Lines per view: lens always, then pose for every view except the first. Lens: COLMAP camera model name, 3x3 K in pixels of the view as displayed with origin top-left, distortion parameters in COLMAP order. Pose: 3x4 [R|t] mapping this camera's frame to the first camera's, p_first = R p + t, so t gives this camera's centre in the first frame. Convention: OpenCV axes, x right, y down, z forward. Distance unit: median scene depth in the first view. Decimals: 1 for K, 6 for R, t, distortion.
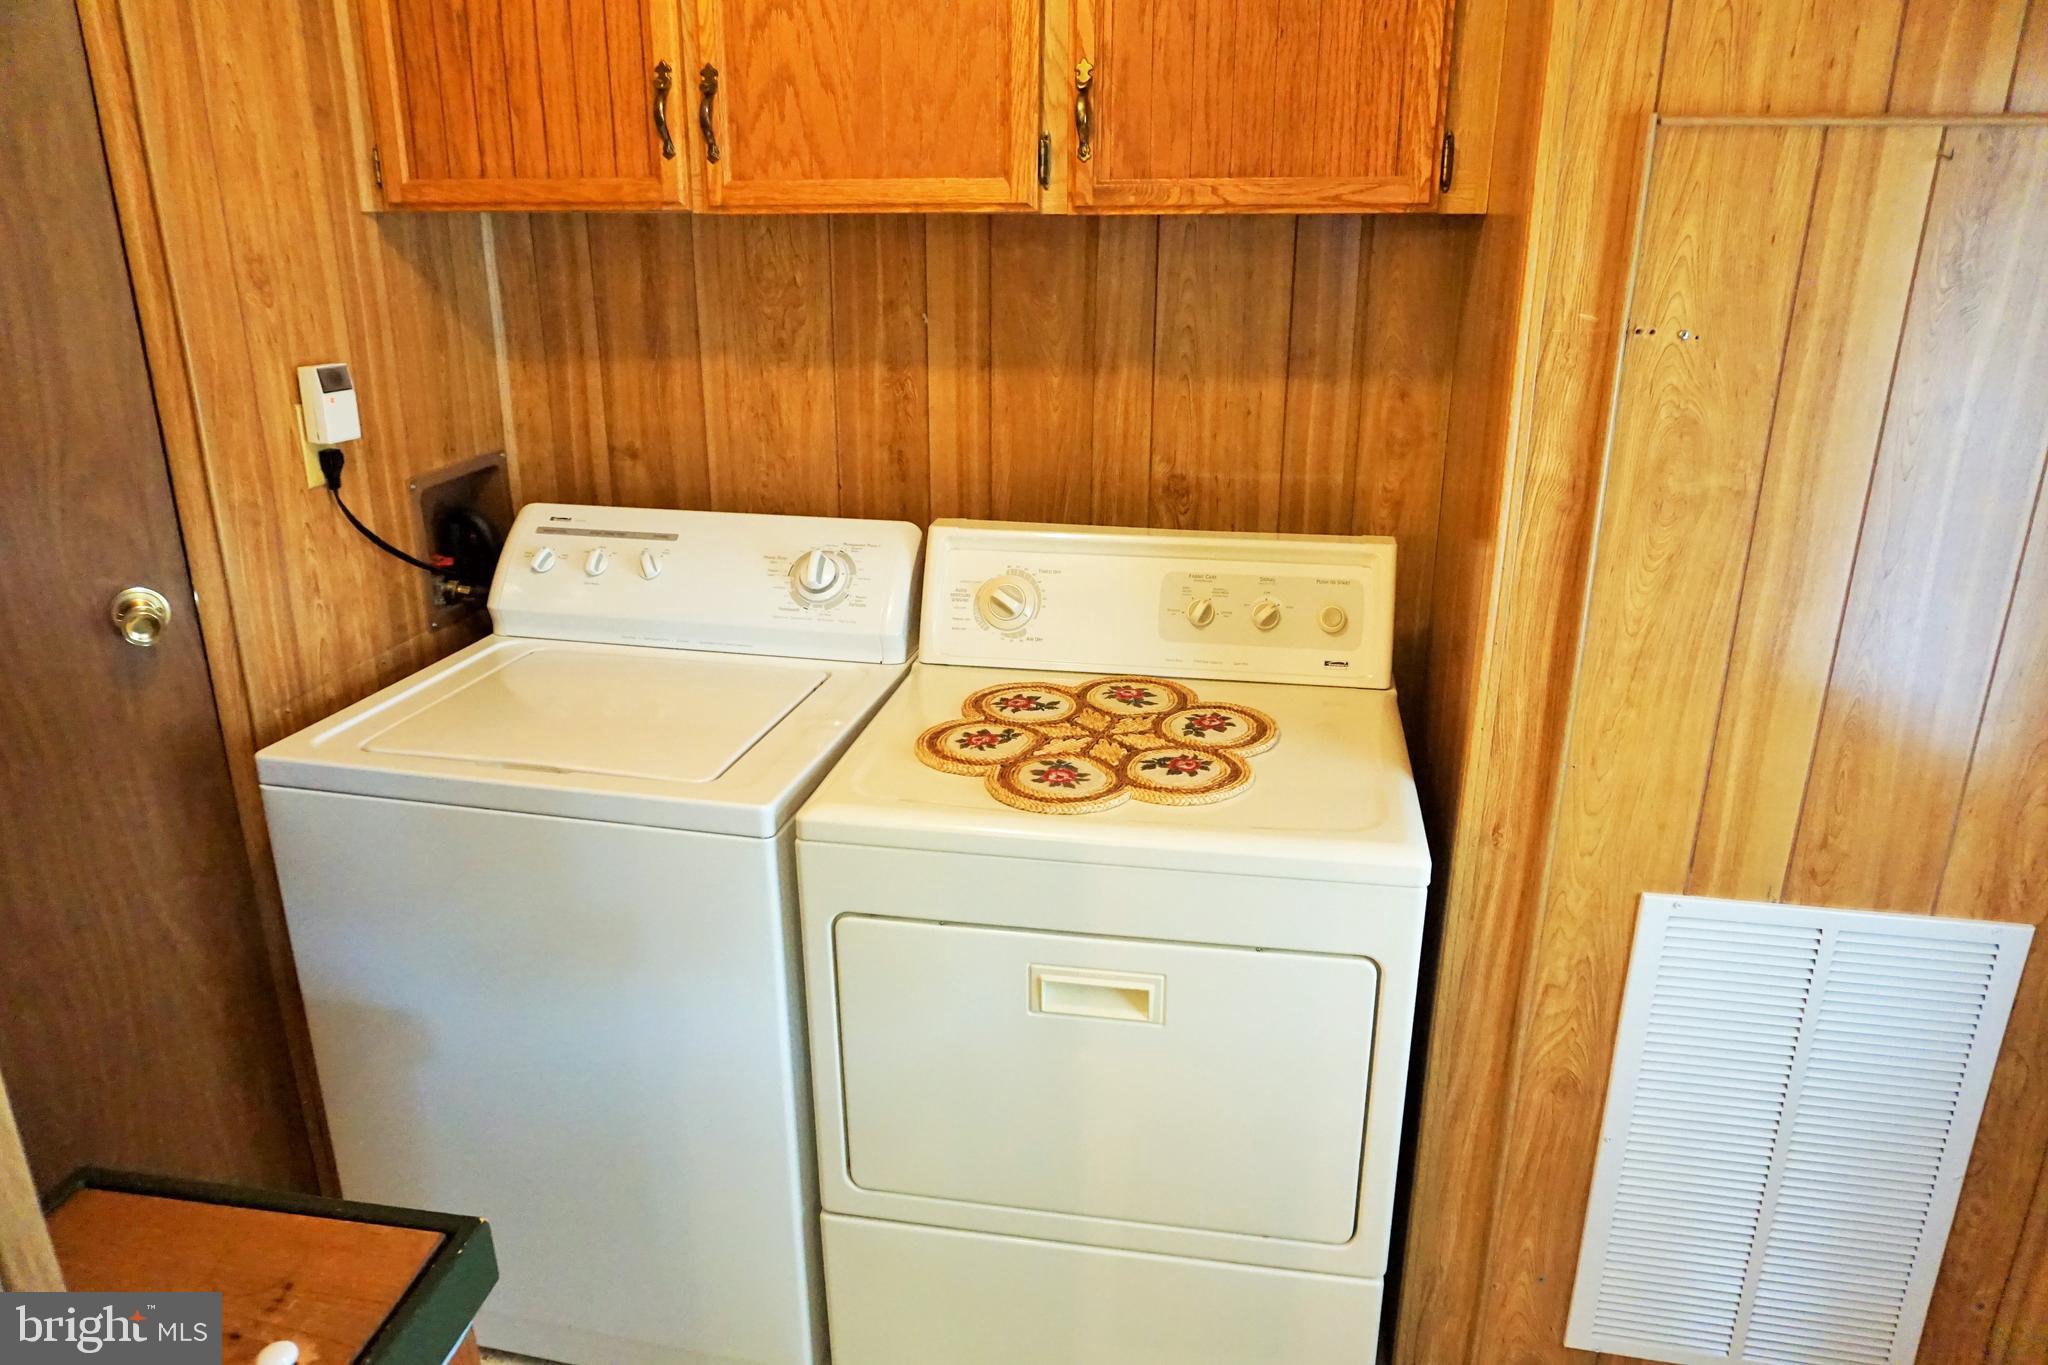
lens RADIAL K [[1373.0, 0, 1022.0], [0, 1373.0, 687.2], [0, 0, 1]] dist [-0.050799, 0.036893]
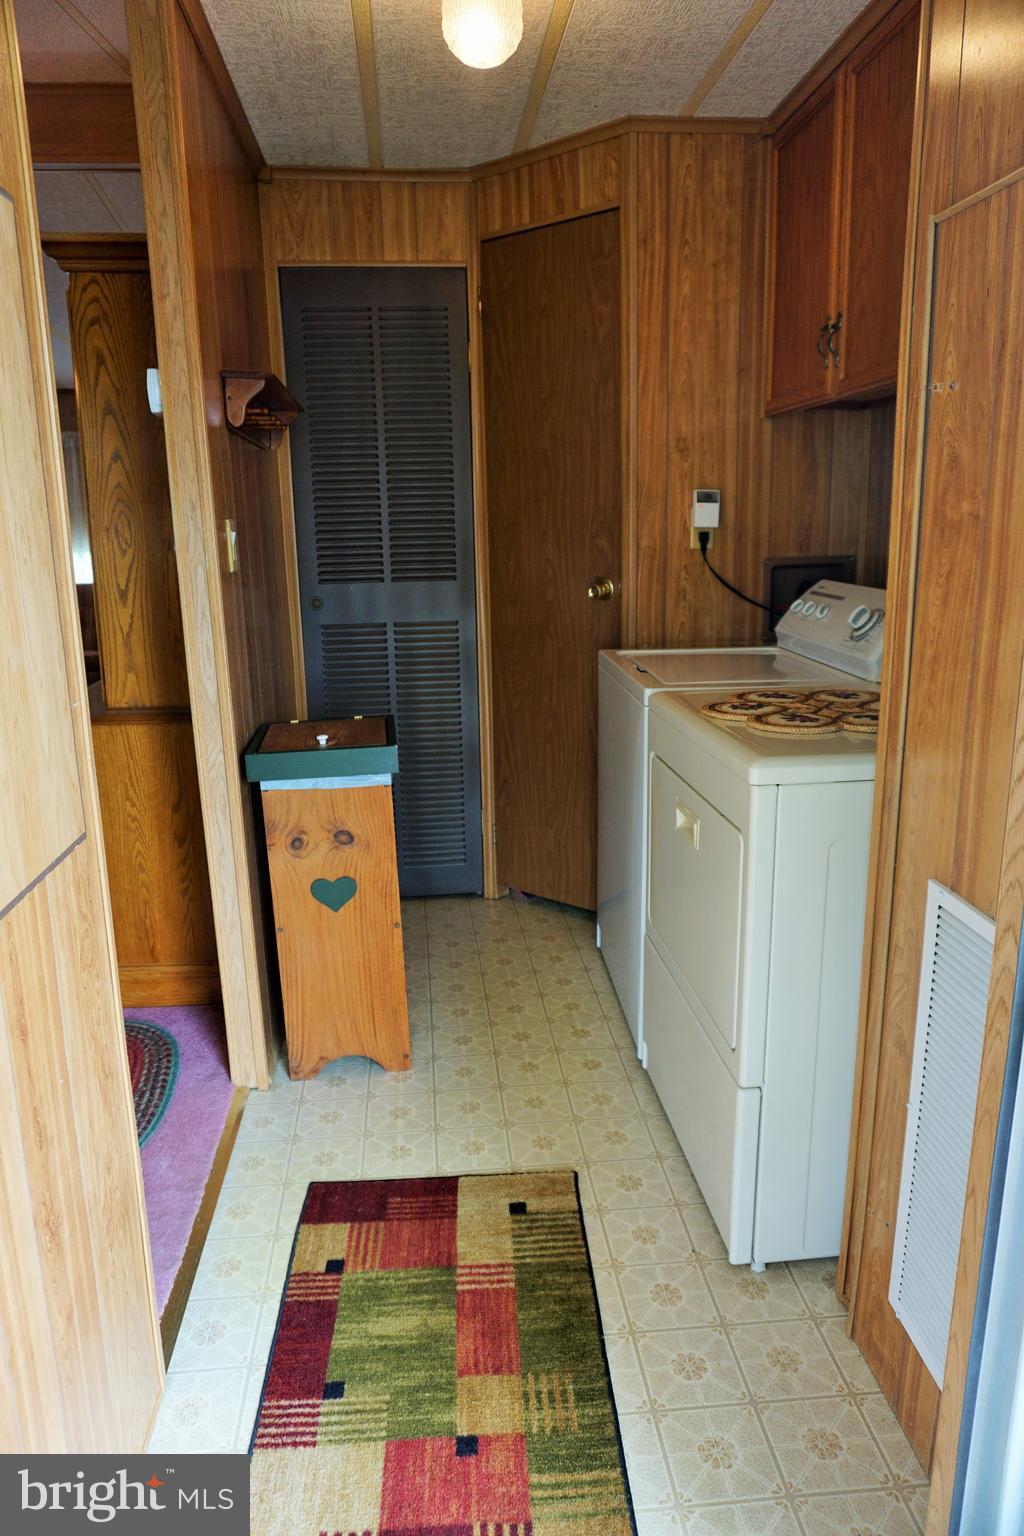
lens RADIAL K [[1029.8, 0, 509.1], [0, 1029.8, 767.0], [0, 0, 1]] dist [-0.050799, 0.036893]
pose [[0.276924, 0.213139, -0.936955, 0.950153], [-0.301096, 0.945229, 0.126030, 0.056348], [0.912499, 0.247213, 0.325932, 0.310862]]
